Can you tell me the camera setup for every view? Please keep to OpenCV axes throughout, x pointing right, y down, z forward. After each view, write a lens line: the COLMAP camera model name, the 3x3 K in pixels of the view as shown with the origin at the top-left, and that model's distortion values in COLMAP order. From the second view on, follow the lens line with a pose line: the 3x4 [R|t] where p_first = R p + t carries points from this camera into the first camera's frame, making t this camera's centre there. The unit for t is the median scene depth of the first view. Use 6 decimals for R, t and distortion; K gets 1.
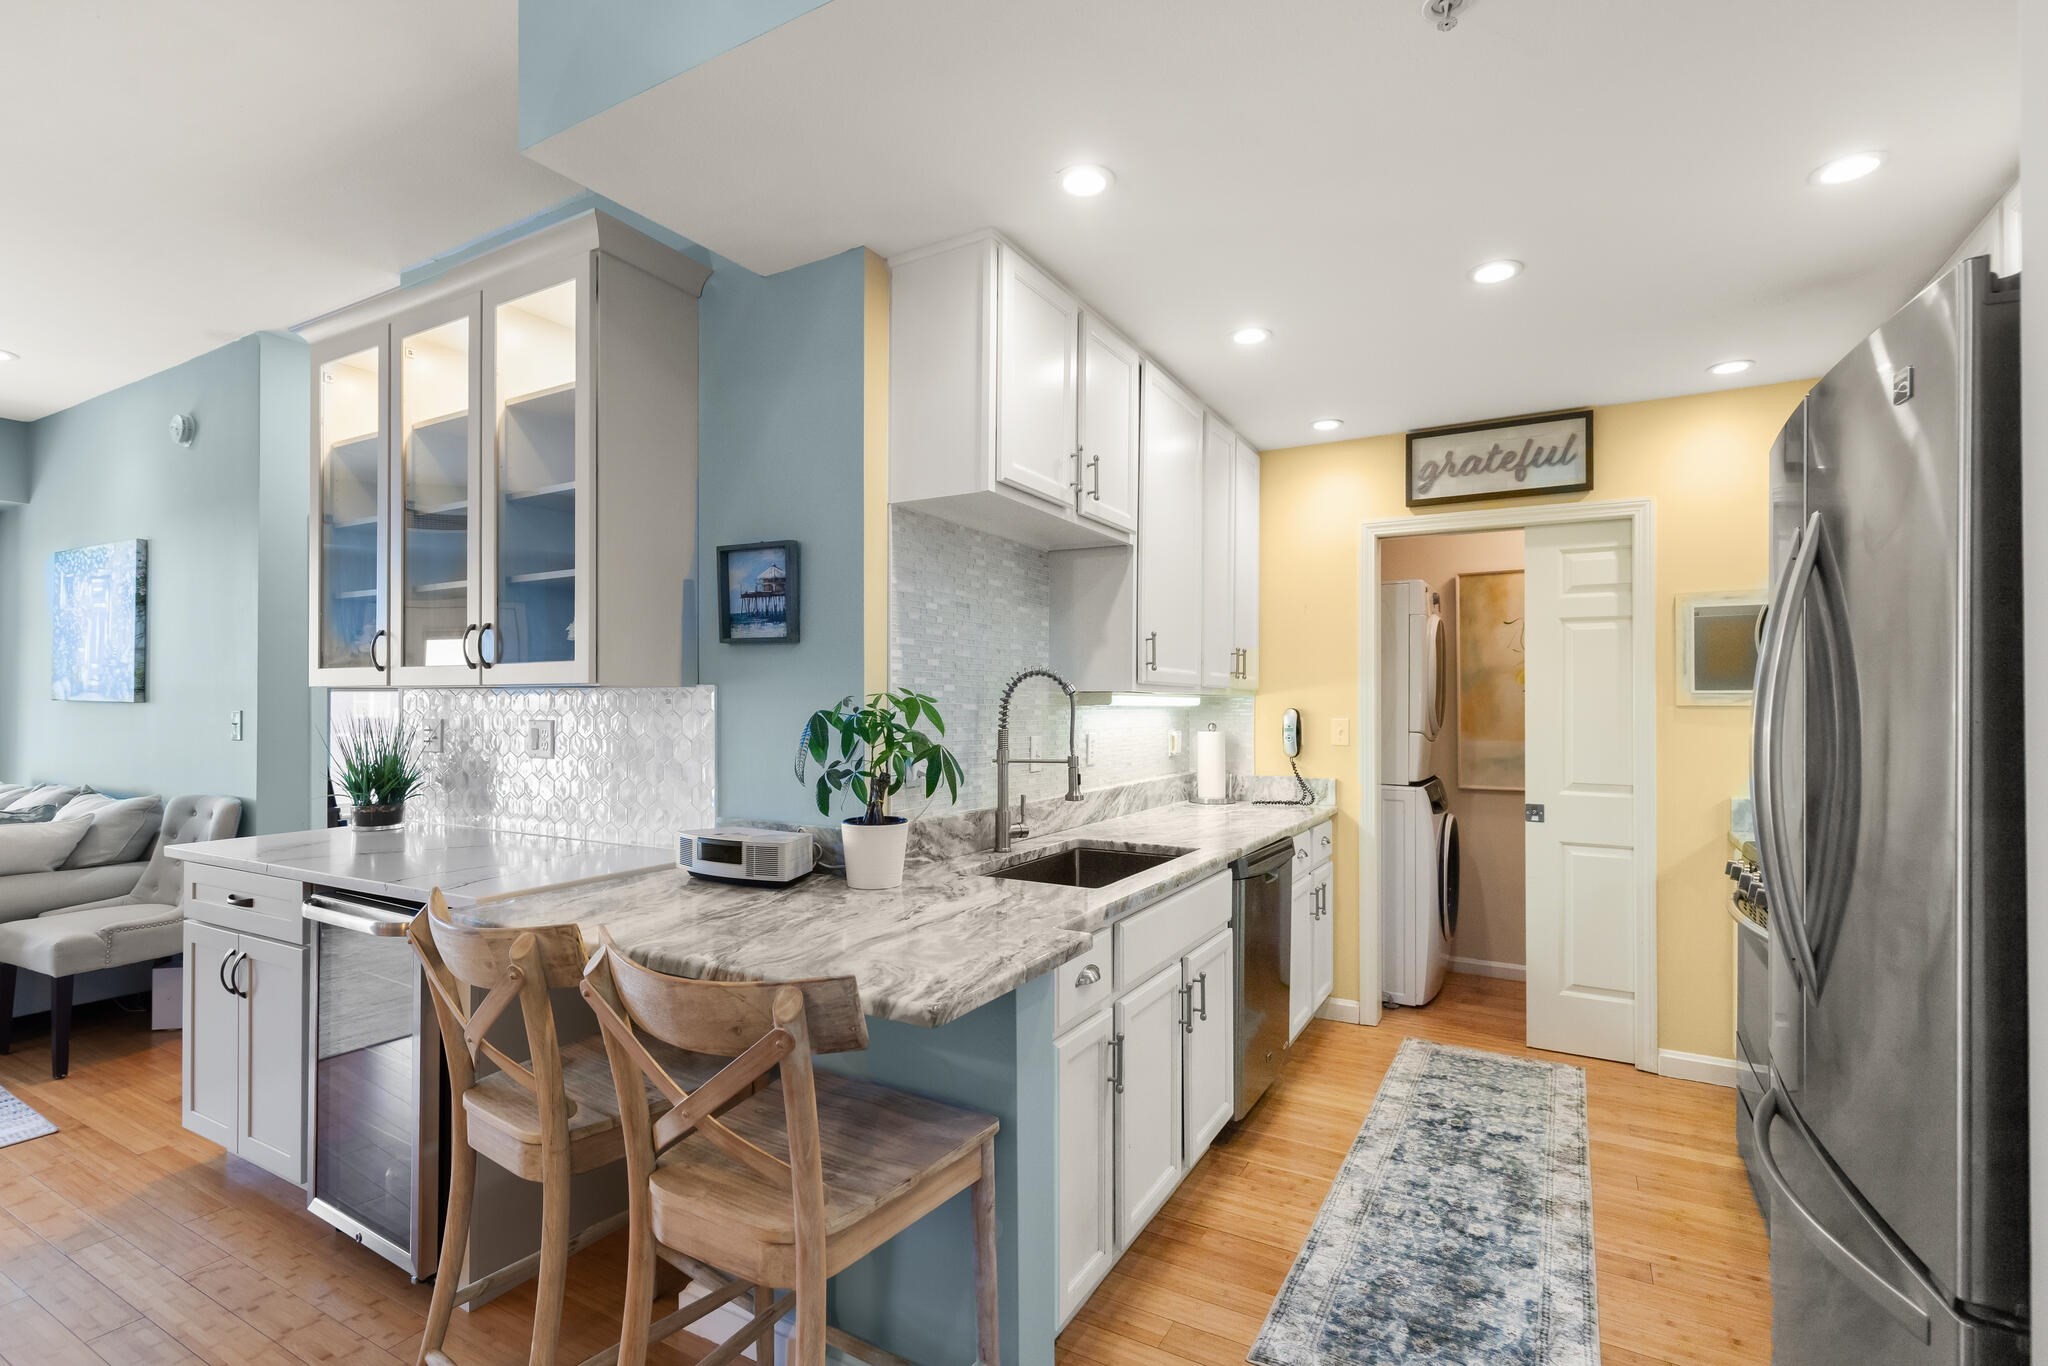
lens RADIAL K [[946.2, 0, 1029.4], [0, 946.2, 698.2], [0, 0, 1]] dist [0.010784, -0.000429]
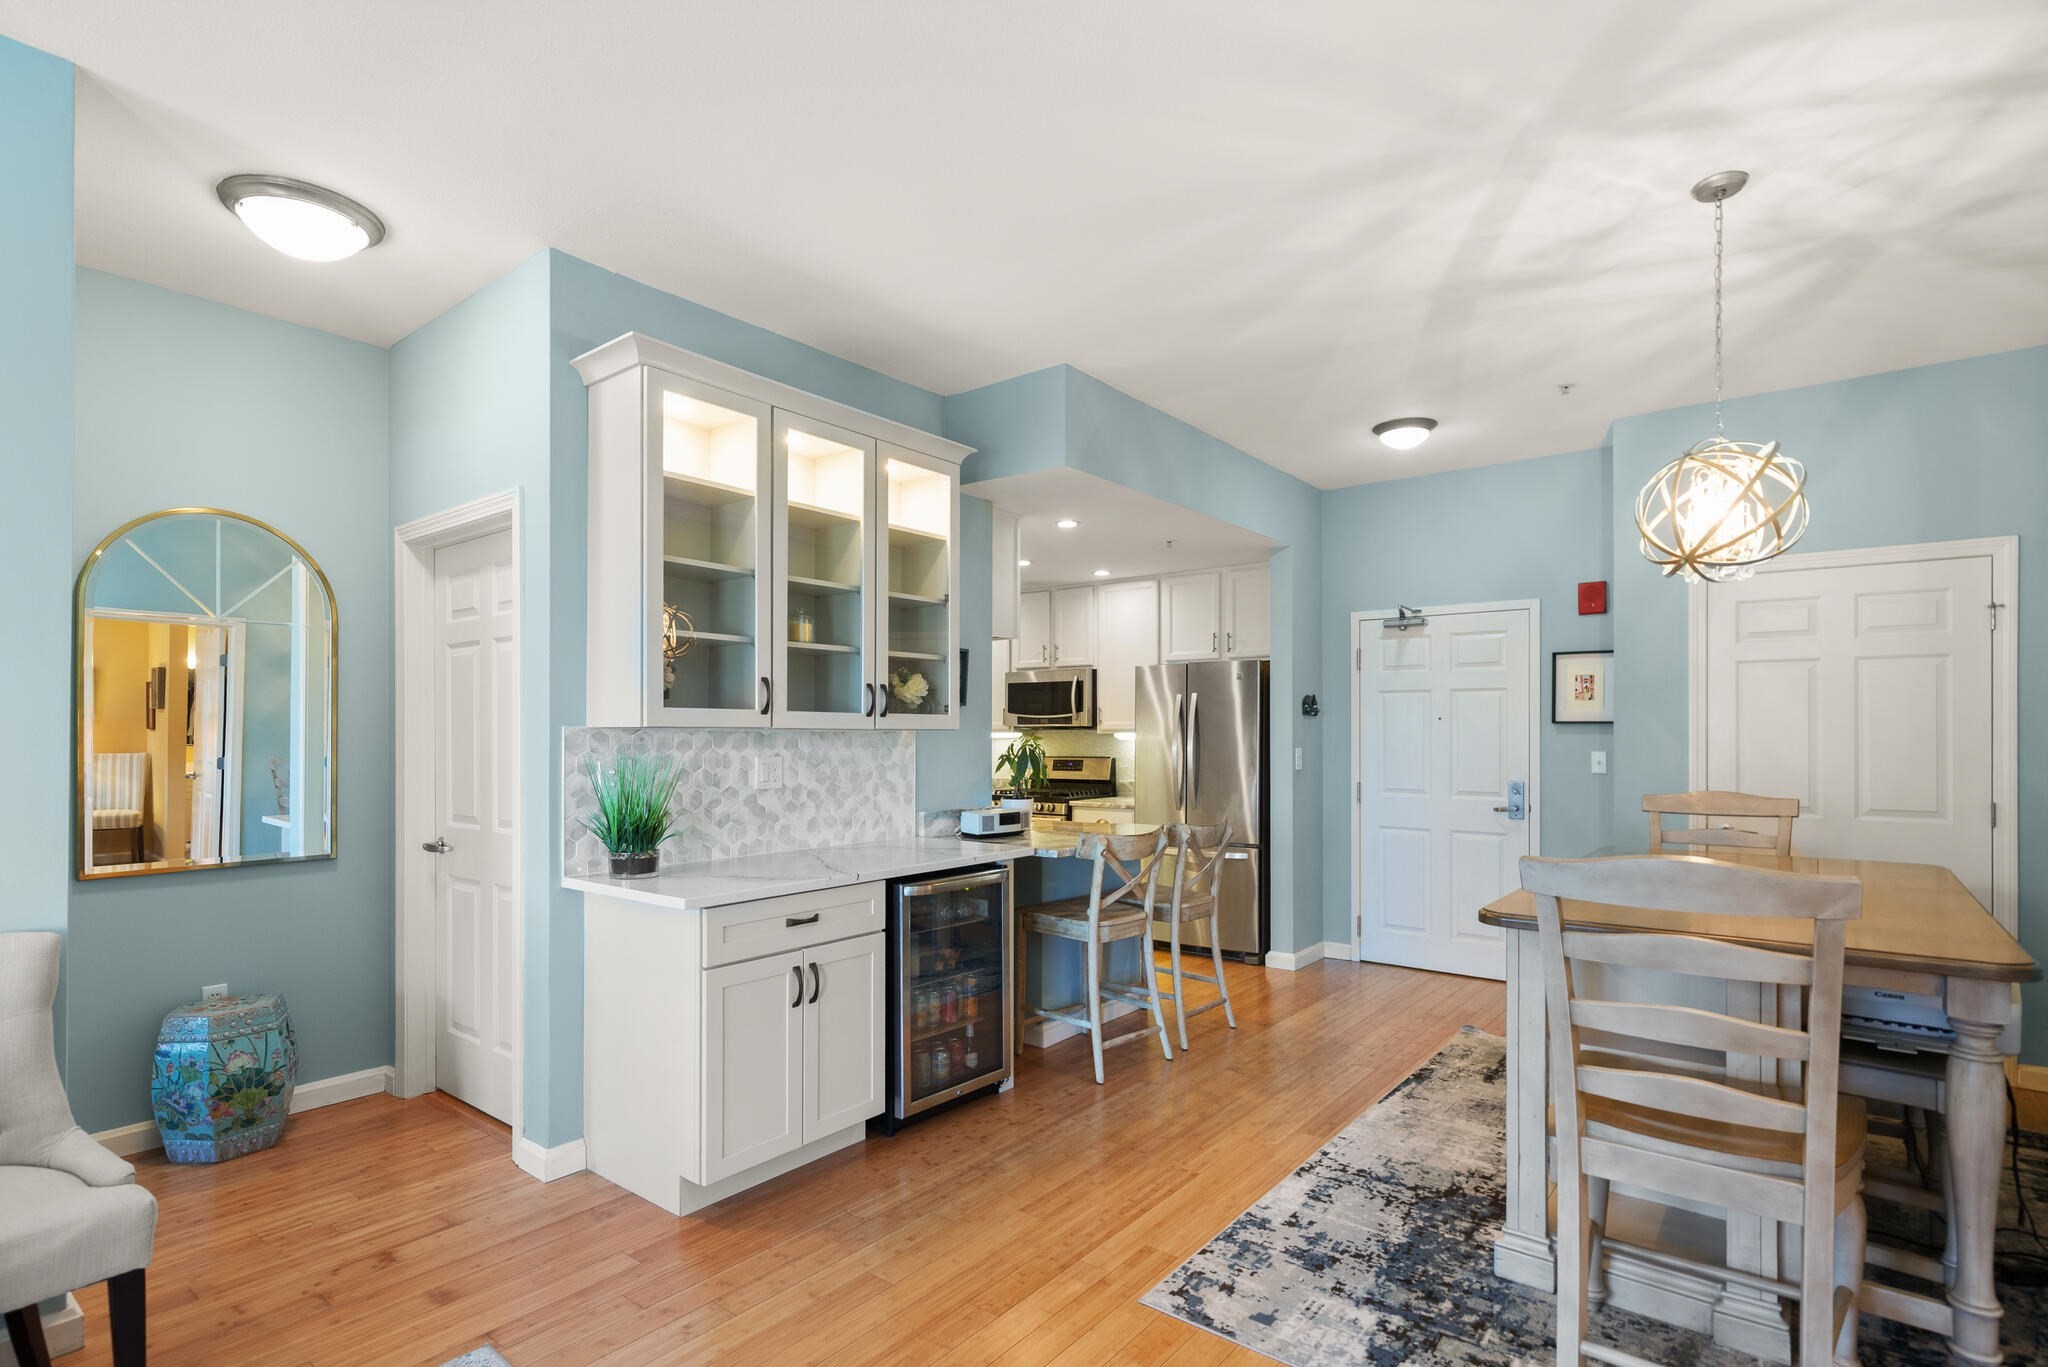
lens RADIAL K [[991.1, 0, 1030.4], [0, 991.1, 711.4], [0, 0, 1]] dist [0.001348, 0.000180]
pose [[0.148064, 0.022018, 0.988733, -2.016297], [-0.006064, 0.999754, -0.021356, -0.009534], [-0.988959, -0.002834, 0.148161, 0.583554]]
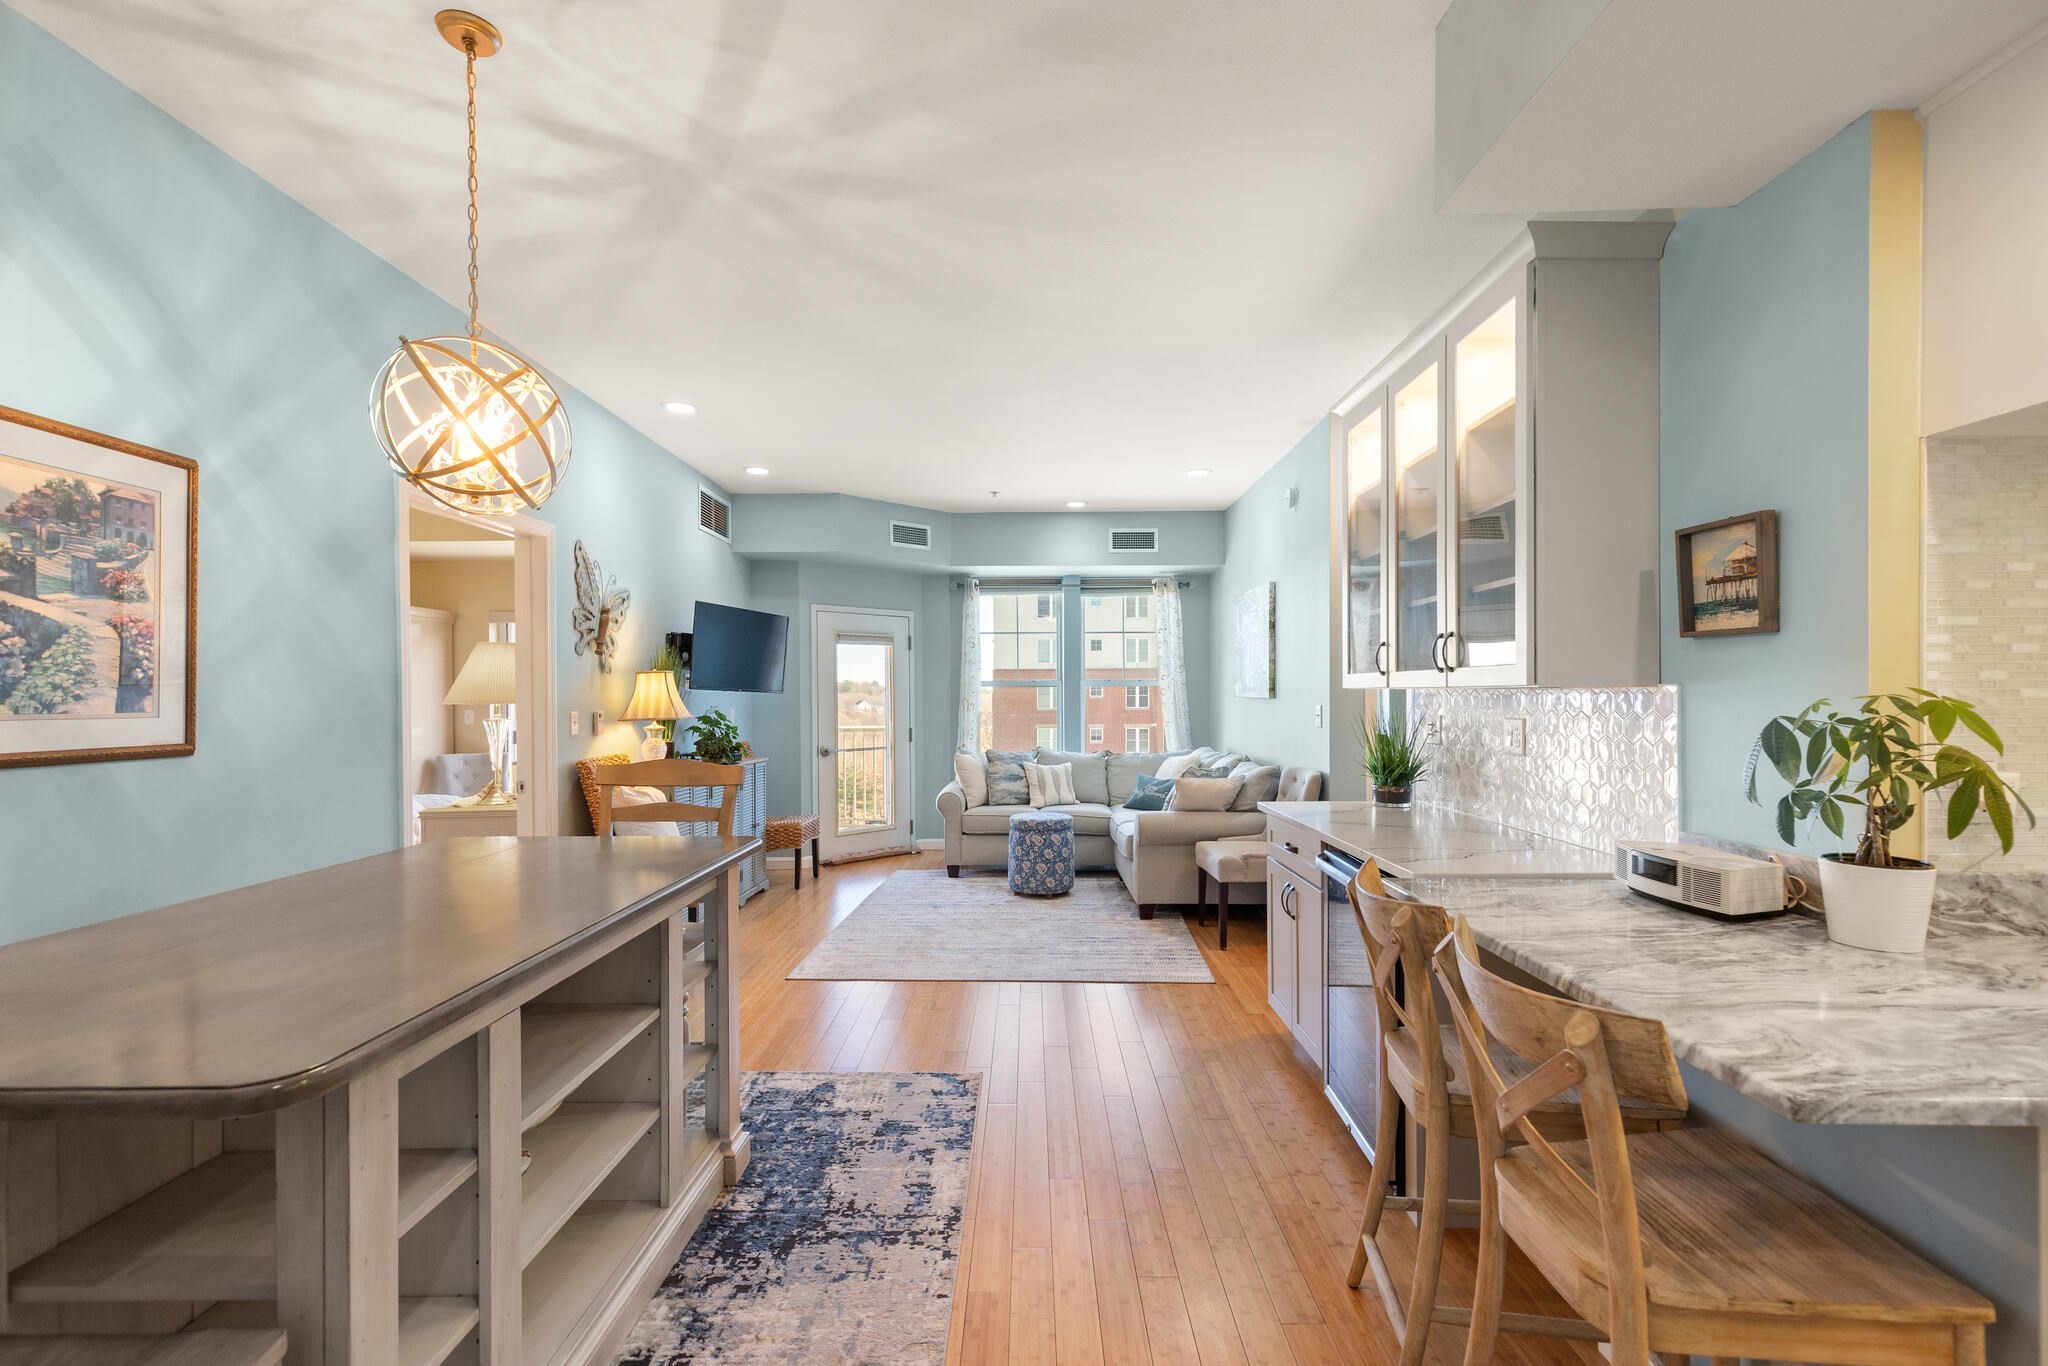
lens RADIAL K [[929.7, 0, 1021.2], [0, 929.7, 700.2], [0, 0, 1]] dist [0.012768, -0.001325]
pose [[0.487600, 0.002039, -0.873065, 0.145601], [0.009012, 0.999932, 0.007368, -0.011307], [0.873021, -0.011460, 0.487548, 0.022232]]
